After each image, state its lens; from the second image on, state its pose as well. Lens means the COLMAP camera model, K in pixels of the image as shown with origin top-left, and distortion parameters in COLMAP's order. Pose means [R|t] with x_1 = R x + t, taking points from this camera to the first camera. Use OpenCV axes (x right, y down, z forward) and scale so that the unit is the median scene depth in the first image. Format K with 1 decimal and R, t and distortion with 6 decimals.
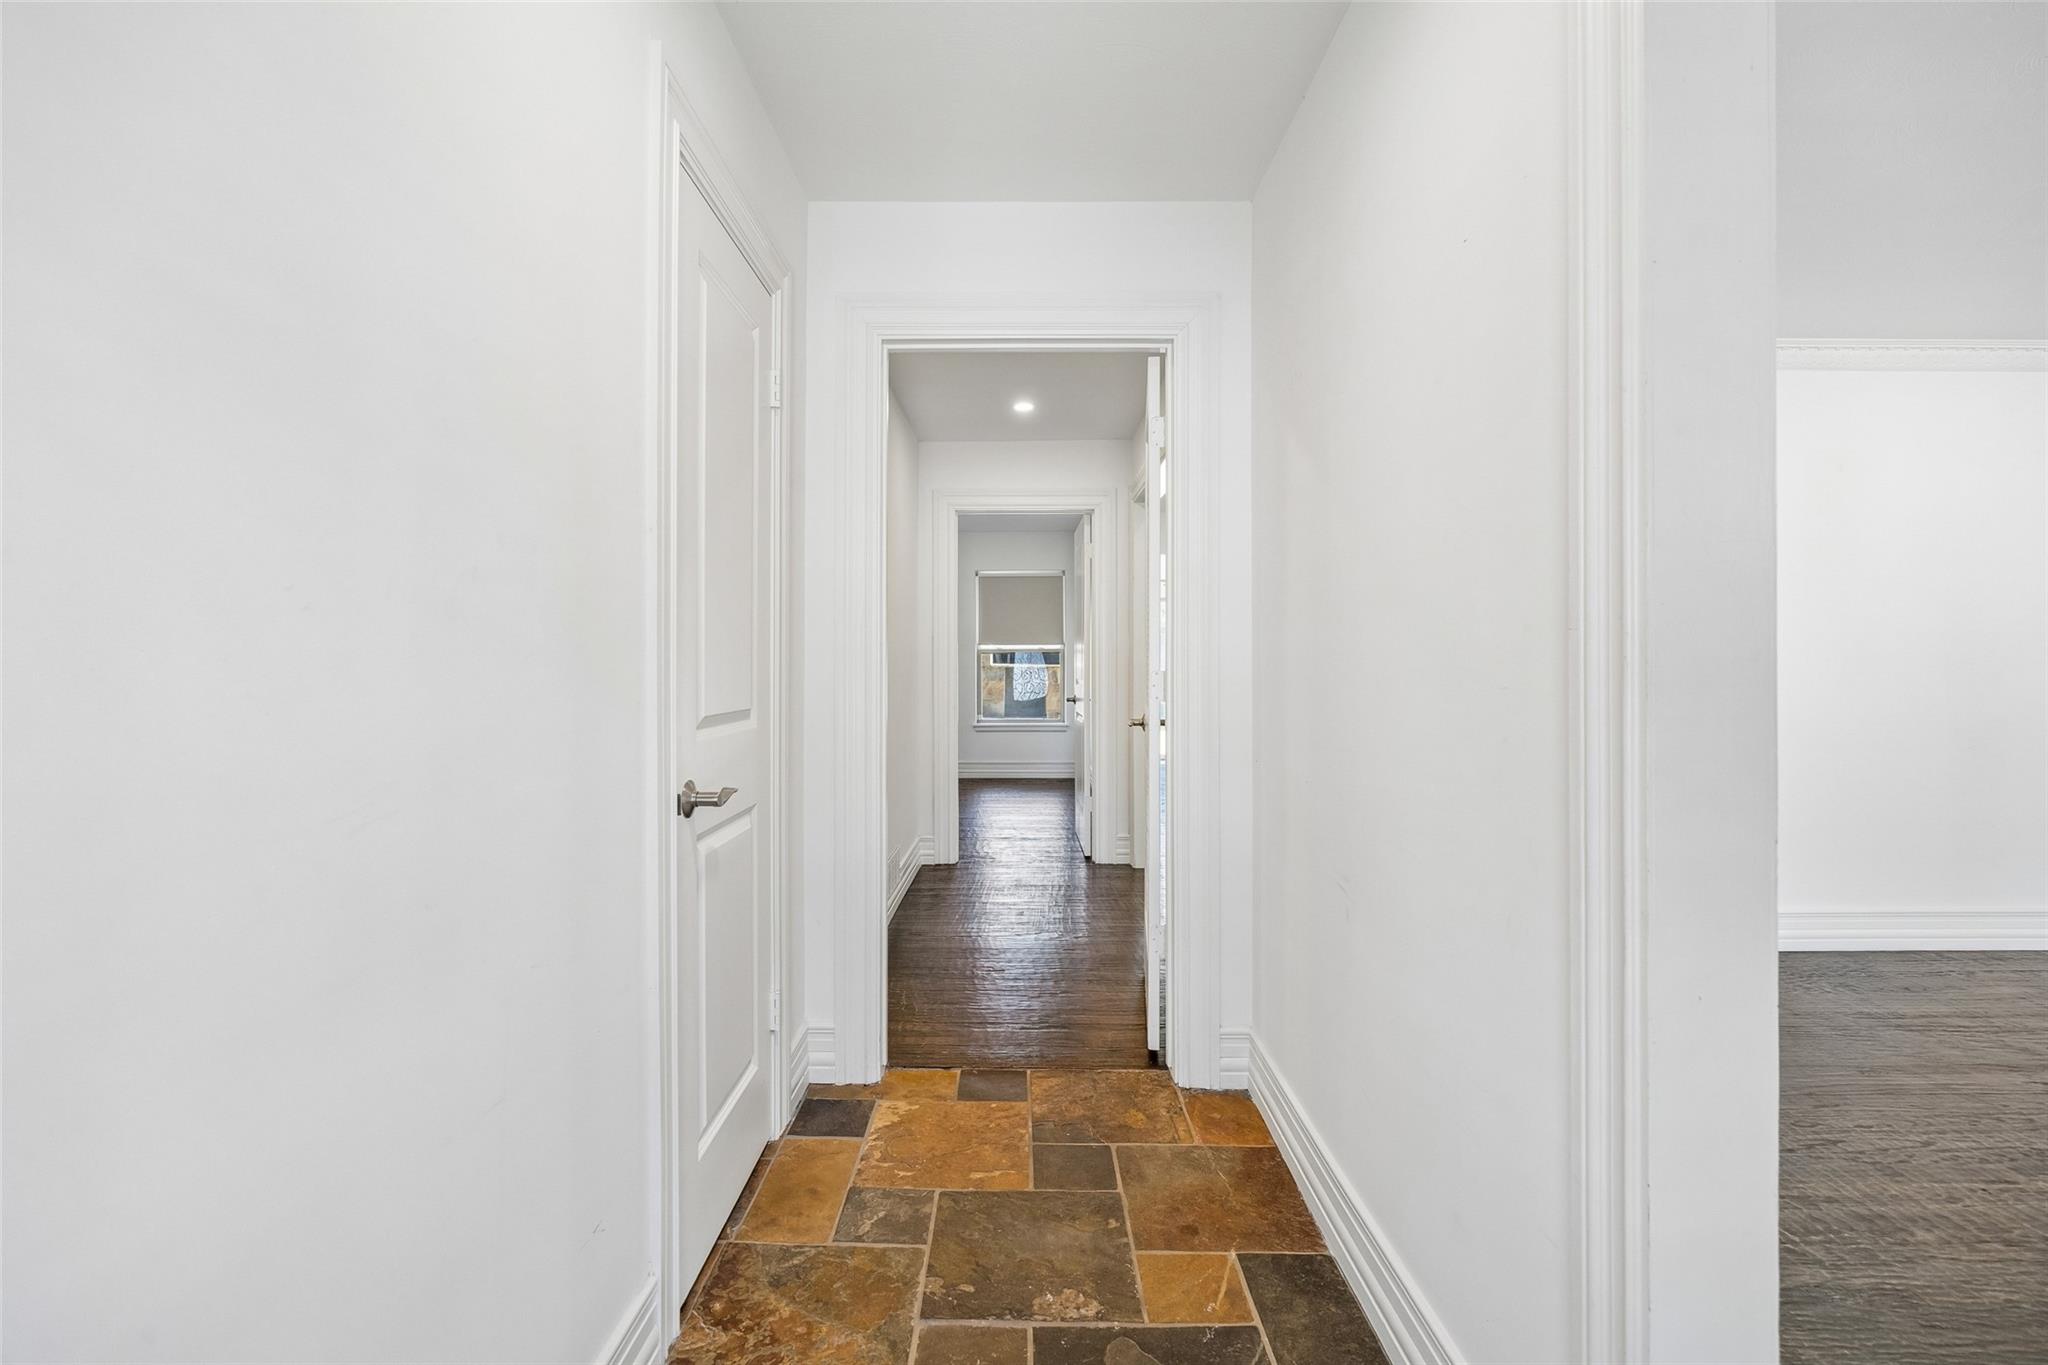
lens RADIAL K [[926.5, 0, 1029.2], [0, 926.5, 676.0], [0, 0, 1]] dist [-0.002796, -0.000635]
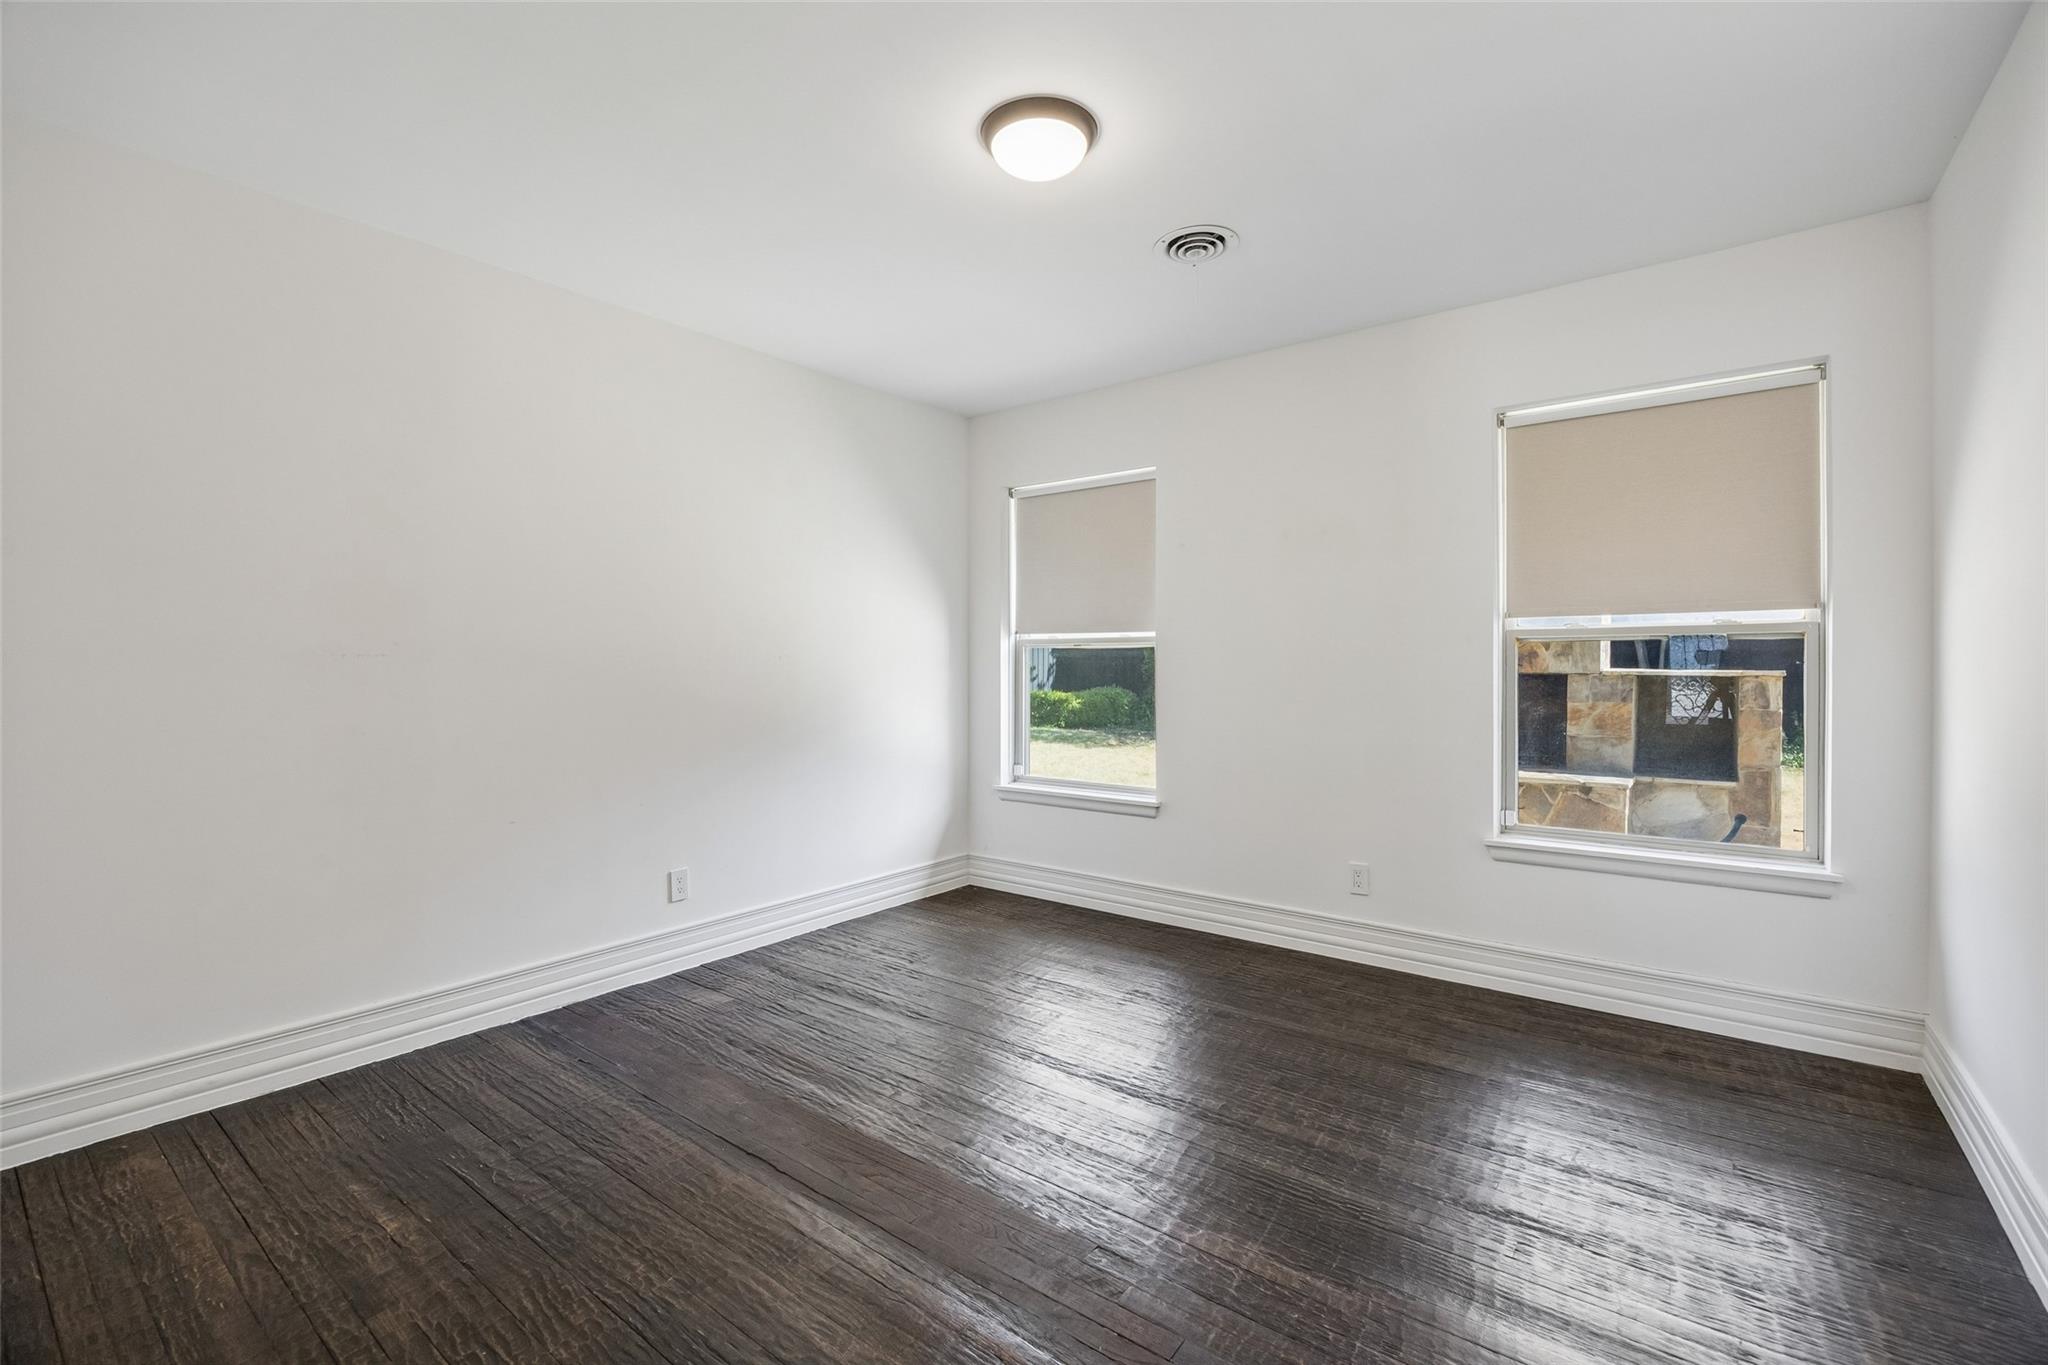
lens RADIAL K [[896.1, 0, 1022.9], [0, 896.1, 664.3], [0, 0, 1]] dist [-0.000749, -0.000093]
pose [[0.789934, 0.007209, -0.613149, 0.007590], [-0.012991, 0.999903, -0.004980, -0.008104], [0.613054, 0.011899, 0.789951, 0.435573]]
